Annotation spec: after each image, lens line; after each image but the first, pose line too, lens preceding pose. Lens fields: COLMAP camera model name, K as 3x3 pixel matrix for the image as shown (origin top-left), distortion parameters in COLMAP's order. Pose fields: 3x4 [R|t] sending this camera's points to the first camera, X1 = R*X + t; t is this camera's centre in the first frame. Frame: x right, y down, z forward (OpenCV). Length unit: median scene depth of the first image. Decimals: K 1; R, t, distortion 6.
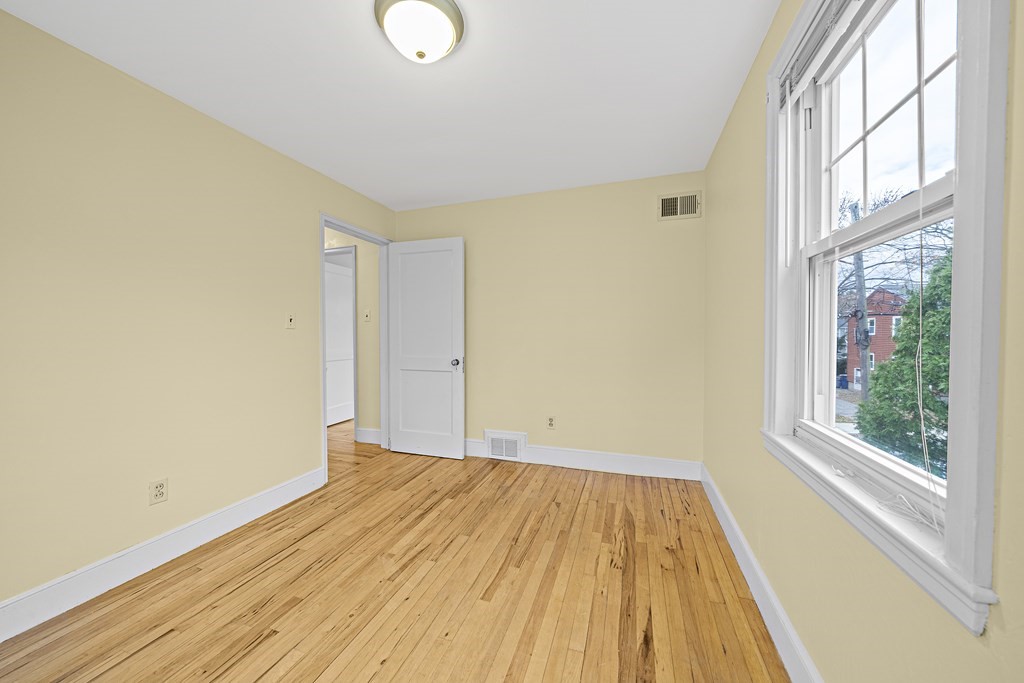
lens RADIAL K [[347.9, 0, 512.1], [0, 347.9, 338.8], [0, 0, 1]] dist [-0.001674, -0.000327]
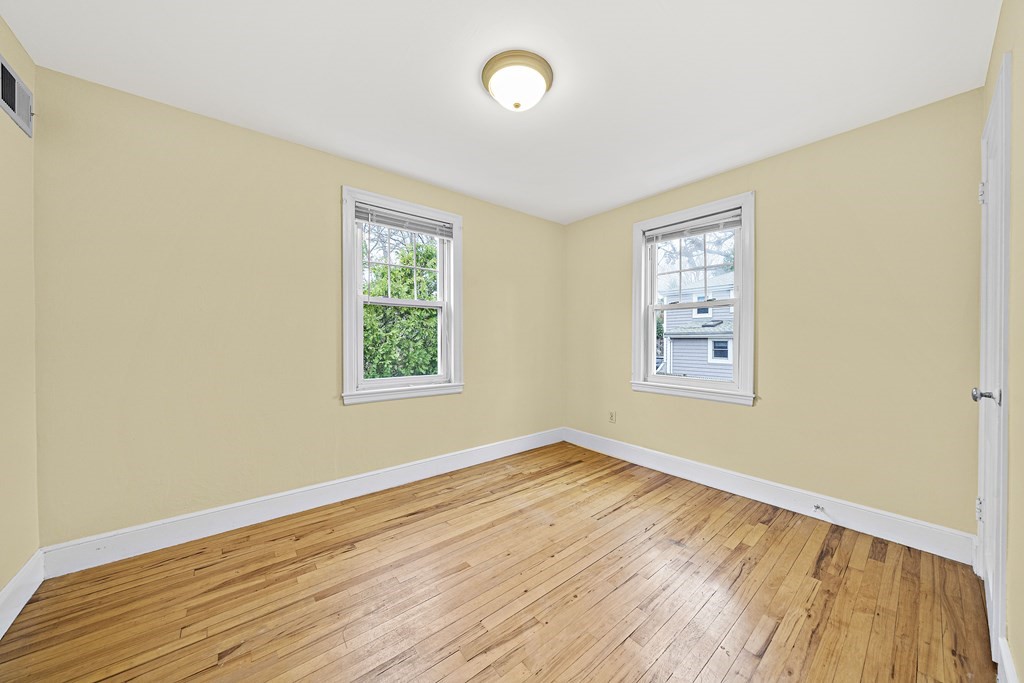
lens RADIAL K [[347.9, 0, 513.1], [0, 347.9, 342.4], [0, 0, 1]] dist [-0.001674, -0.000327]
pose [[-0.855055, -0.000730, 0.518537, -0.694807], [0.006909, 0.999894, 0.012801, -0.006037], [-0.518492, 0.014528, -0.854959, 1.631487]]
